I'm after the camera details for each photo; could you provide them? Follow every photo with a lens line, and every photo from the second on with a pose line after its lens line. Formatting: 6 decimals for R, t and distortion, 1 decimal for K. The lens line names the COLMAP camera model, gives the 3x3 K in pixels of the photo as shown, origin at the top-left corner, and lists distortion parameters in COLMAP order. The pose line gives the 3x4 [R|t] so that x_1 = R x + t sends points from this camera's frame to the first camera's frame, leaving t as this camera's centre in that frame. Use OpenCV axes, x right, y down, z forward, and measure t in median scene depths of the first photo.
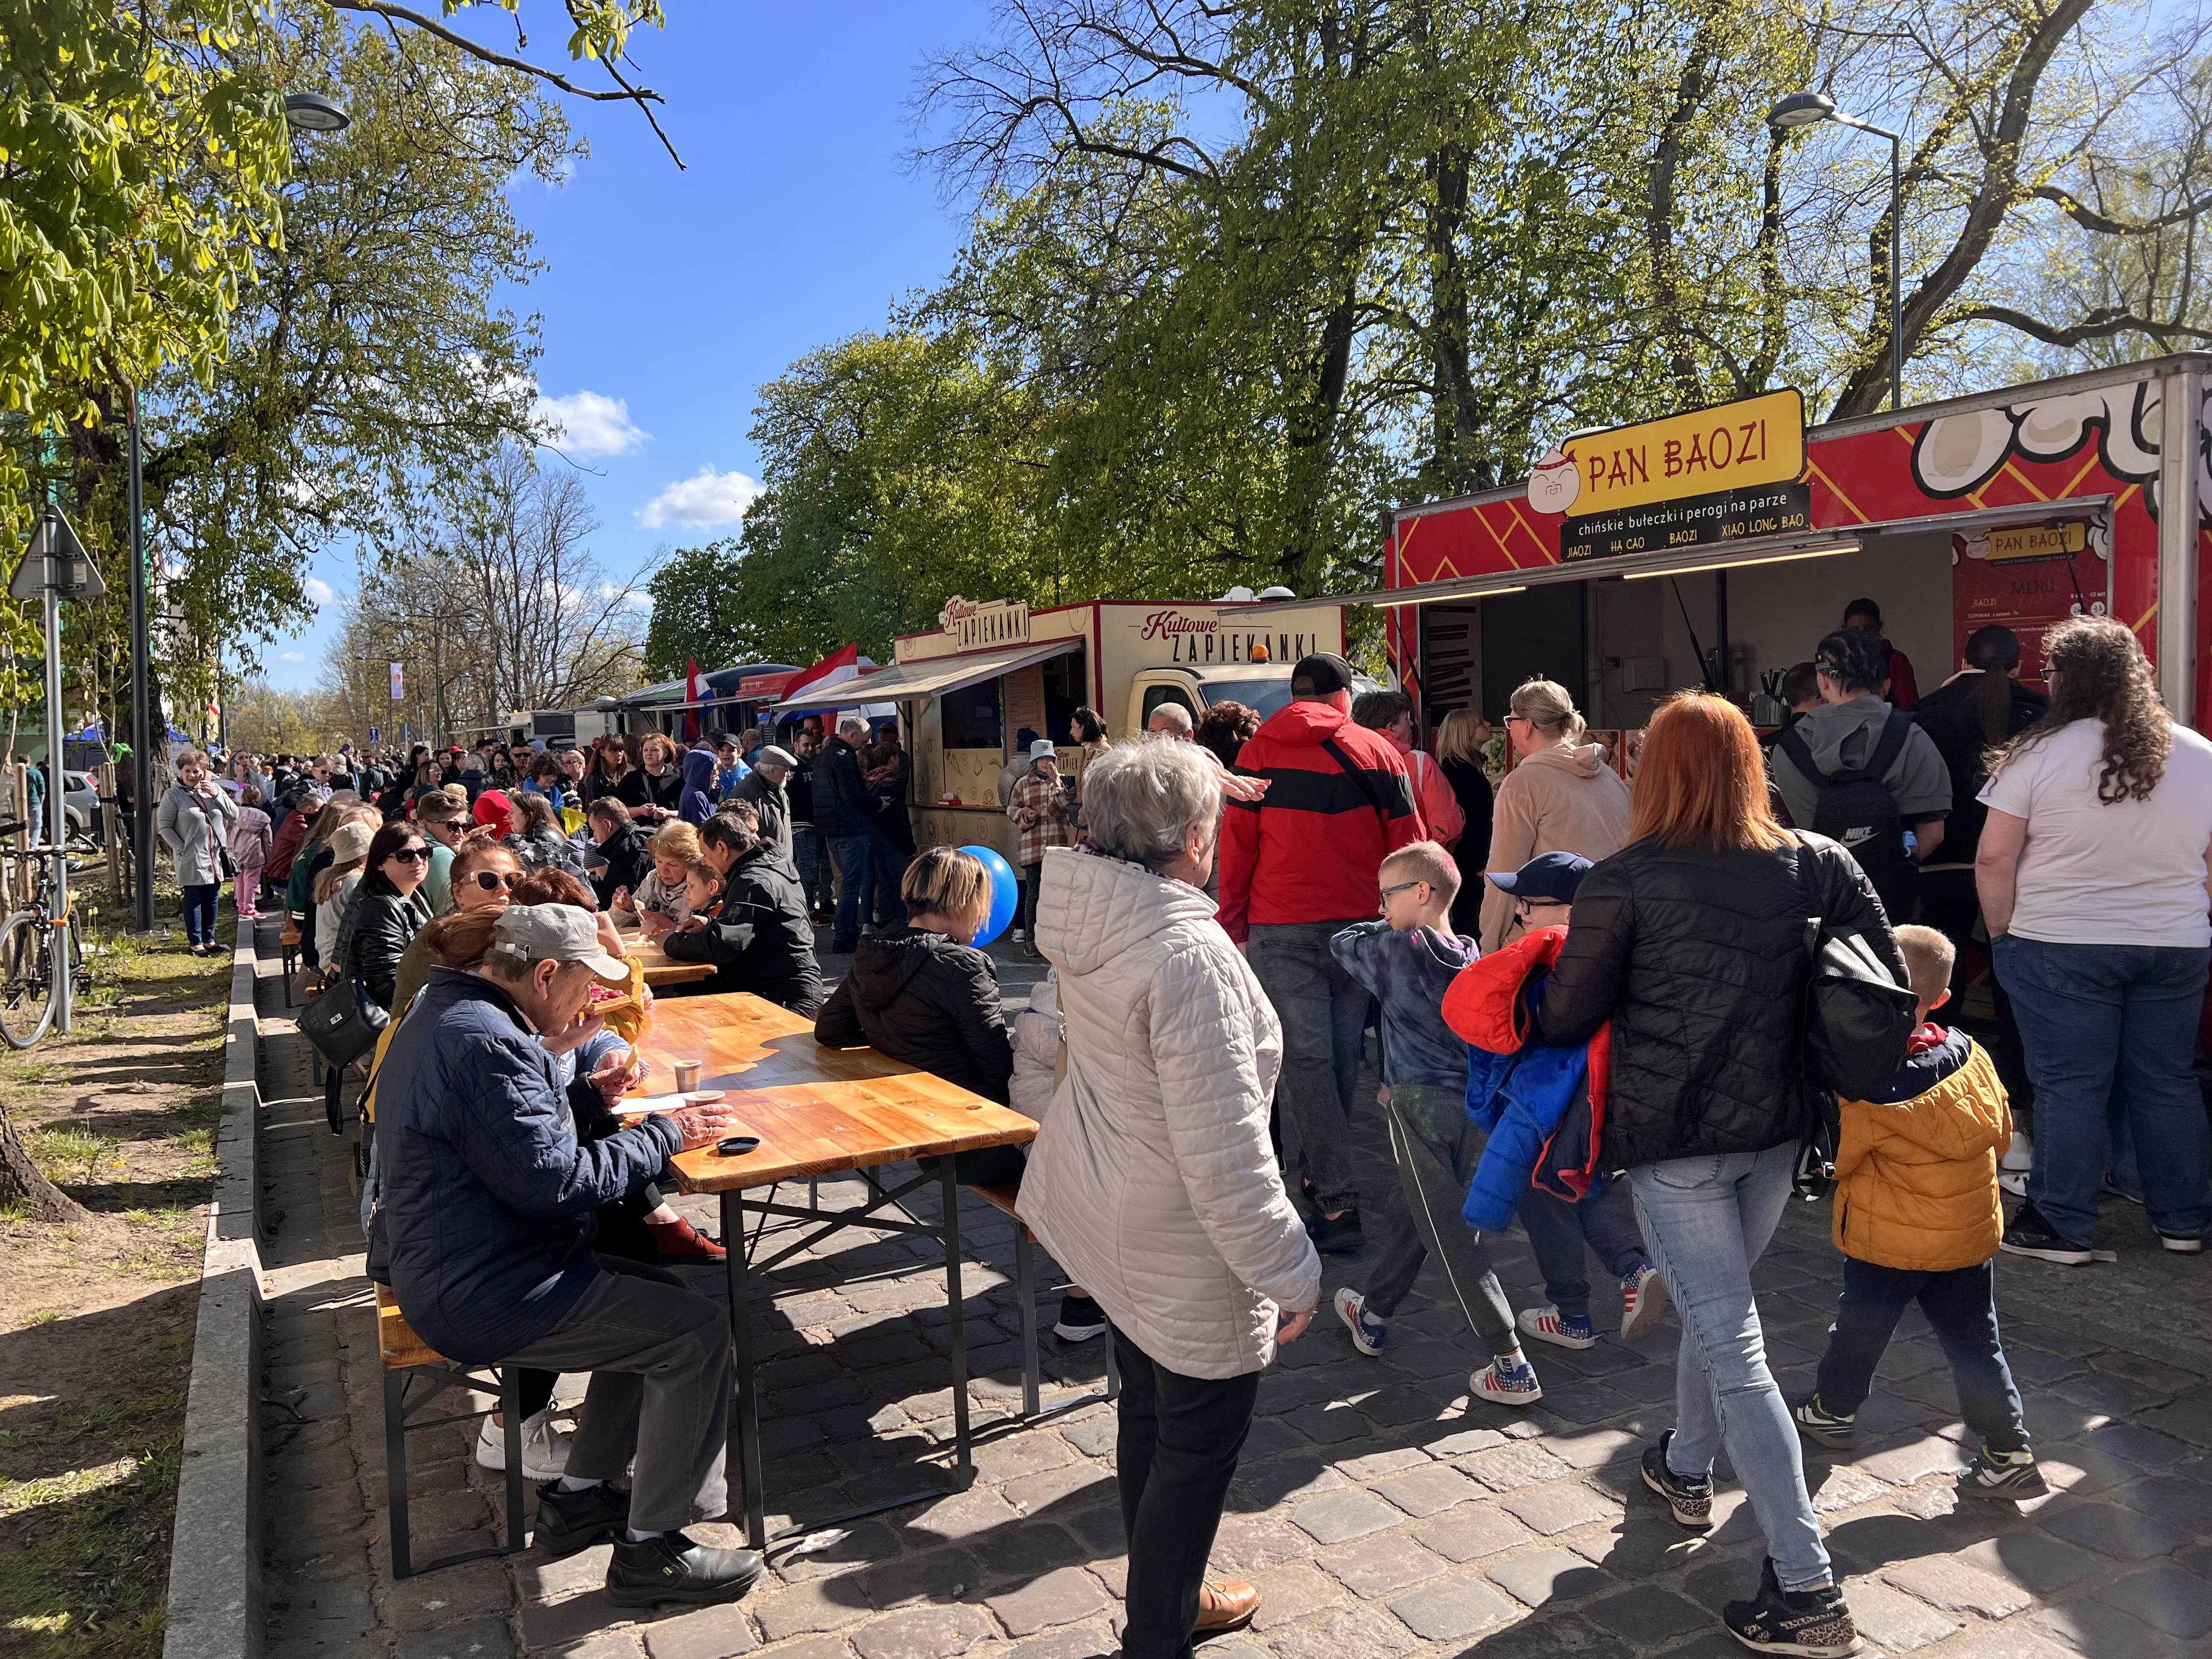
lens RADIAL K [[1592.1, 0, 1106.0], [0, 1592.1, 829.5], [0, 0, 1]] dist [0.096824, -0.209711]
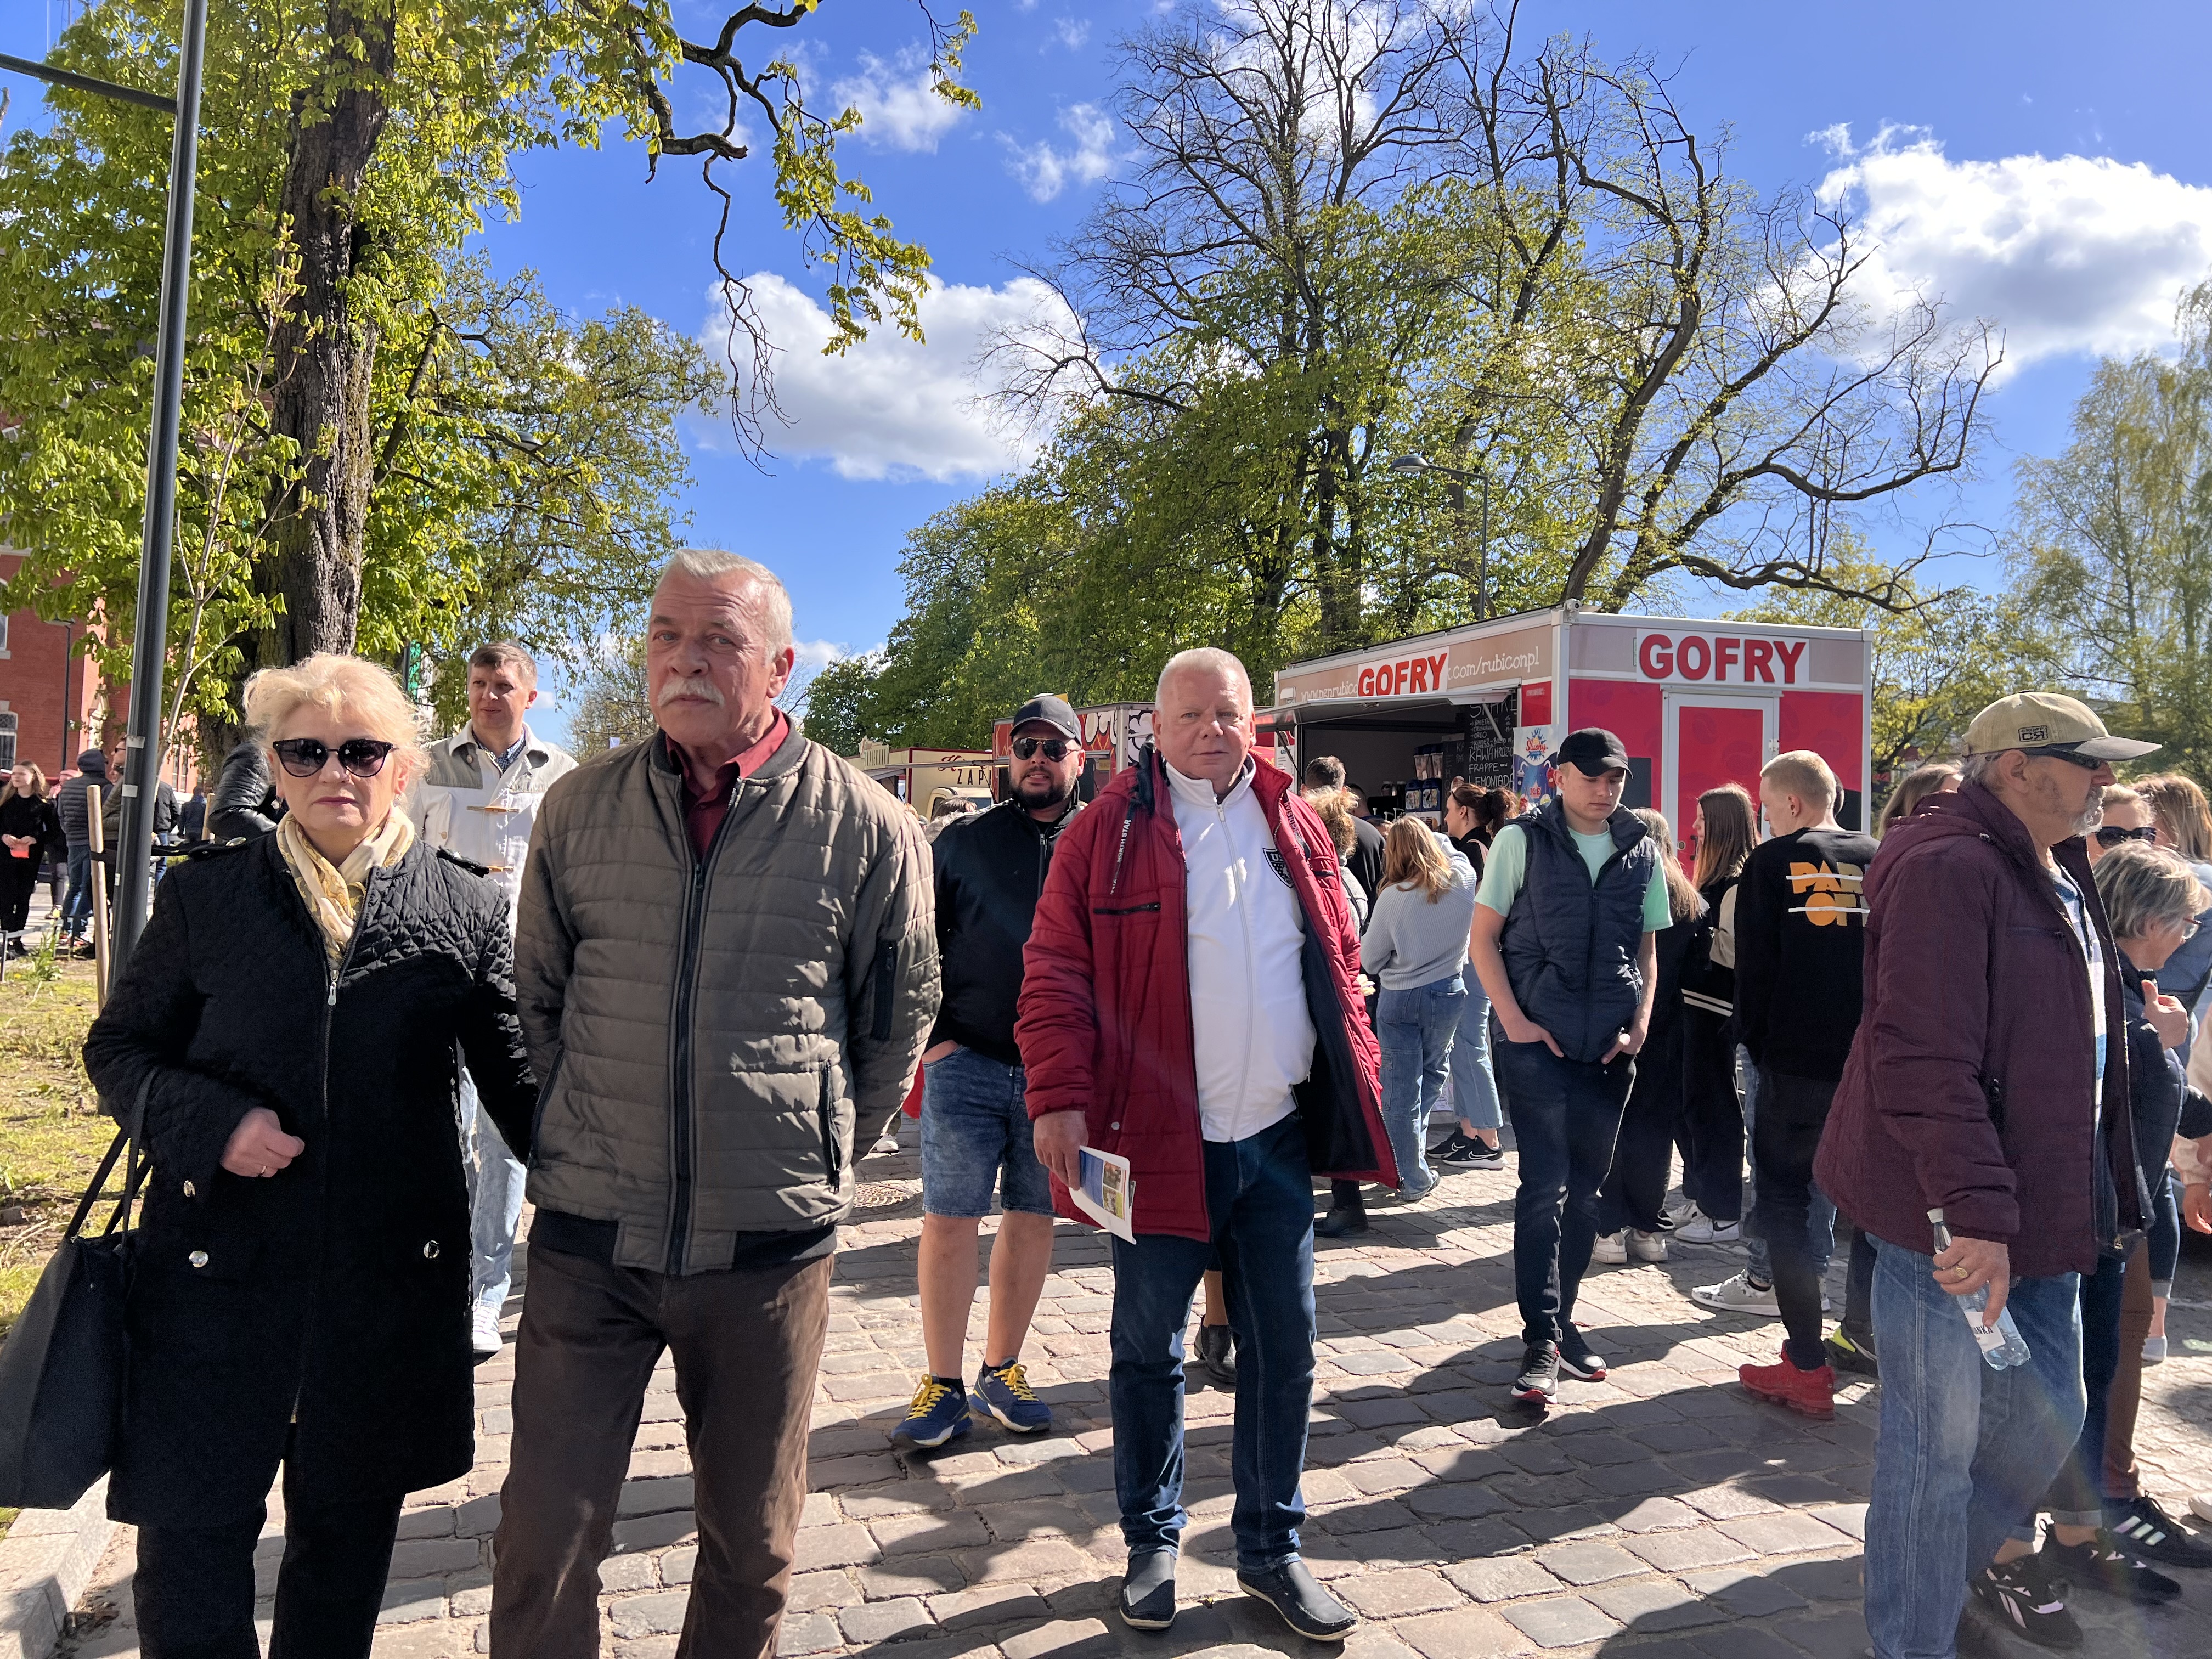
lens RADIAL K [[1677.7, 0, 1106.0], [0, 1677.7, 829.5], [0, 0, 1]] dist [0.002055, 0.000761]
pose [[0.987471, 0.066308, -0.143195, 0.229472], [-0.075597, 0.995306, -0.060425, 0.020099], [0.138516, 0.070493, 0.987848, -0.373404]]
